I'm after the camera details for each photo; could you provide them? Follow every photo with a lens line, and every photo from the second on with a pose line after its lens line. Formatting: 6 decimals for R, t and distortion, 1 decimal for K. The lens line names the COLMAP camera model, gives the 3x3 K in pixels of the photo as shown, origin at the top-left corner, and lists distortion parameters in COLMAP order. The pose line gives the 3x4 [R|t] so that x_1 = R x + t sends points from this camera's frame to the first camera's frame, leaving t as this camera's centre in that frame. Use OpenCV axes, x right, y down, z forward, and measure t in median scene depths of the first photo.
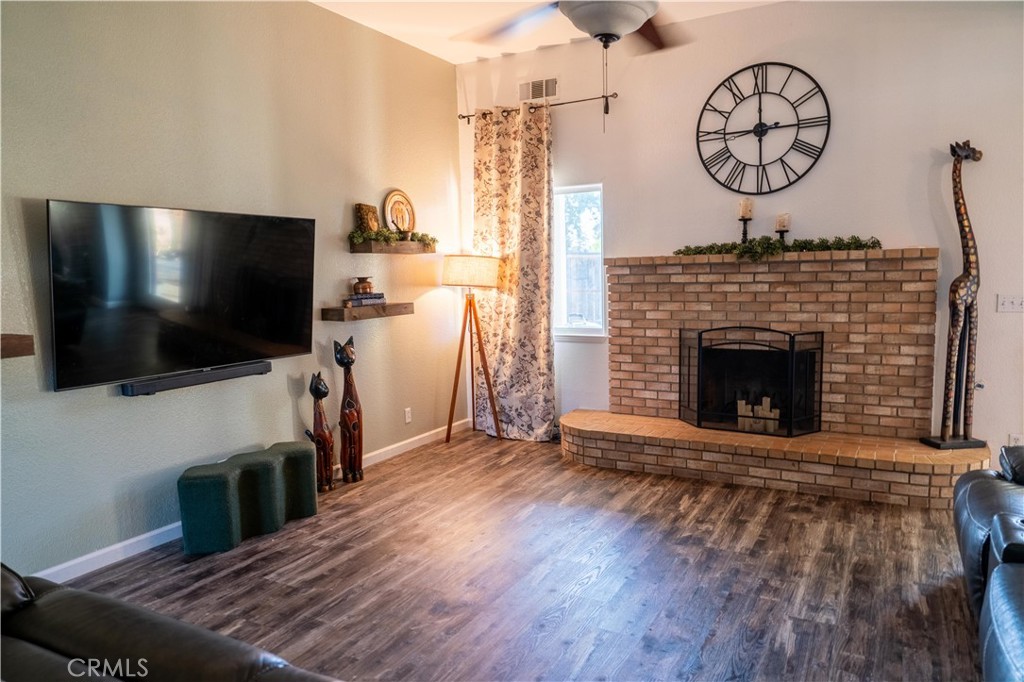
lens RADIAL K [[630.3, 0, 515.4], [0, 630.3, 324.1], [0, 0, 1]] dist [-0.006455, 0.002234]
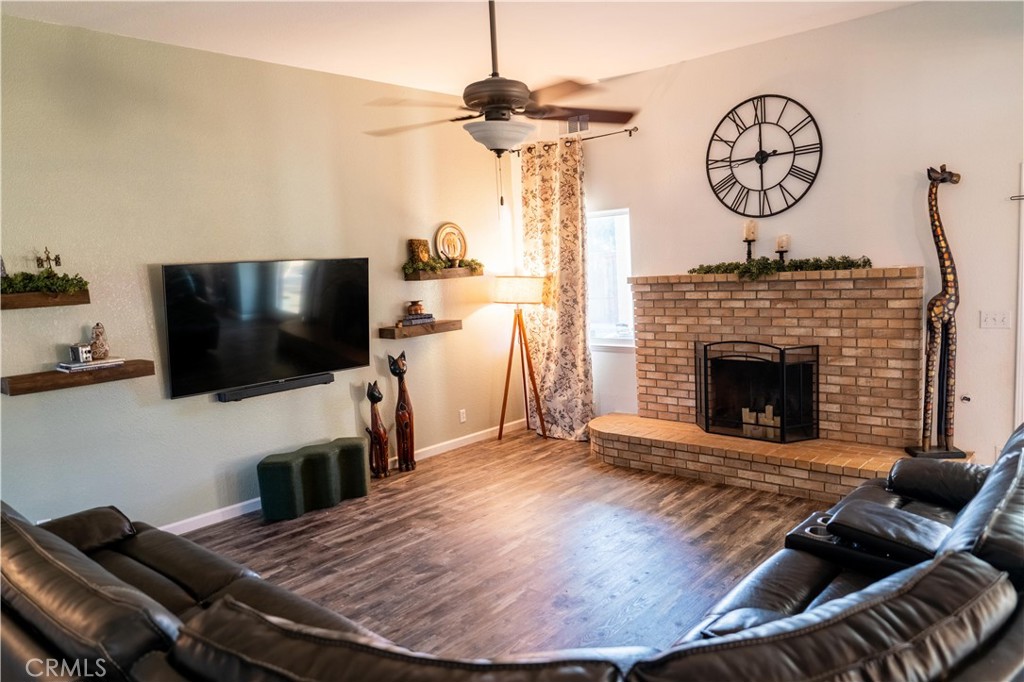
lens RADIAL K [[630.3, 0, 515.4], [0, 630.3, 324.1], [0, 0, 1]] dist [-0.006455, 0.002234]
pose [[0.980211, -0.012317, -0.197571, 0.193046], [0.013915, 0.999881, 0.006700, -0.037829], [0.197465, -0.009316, 0.980266, -0.145880]]
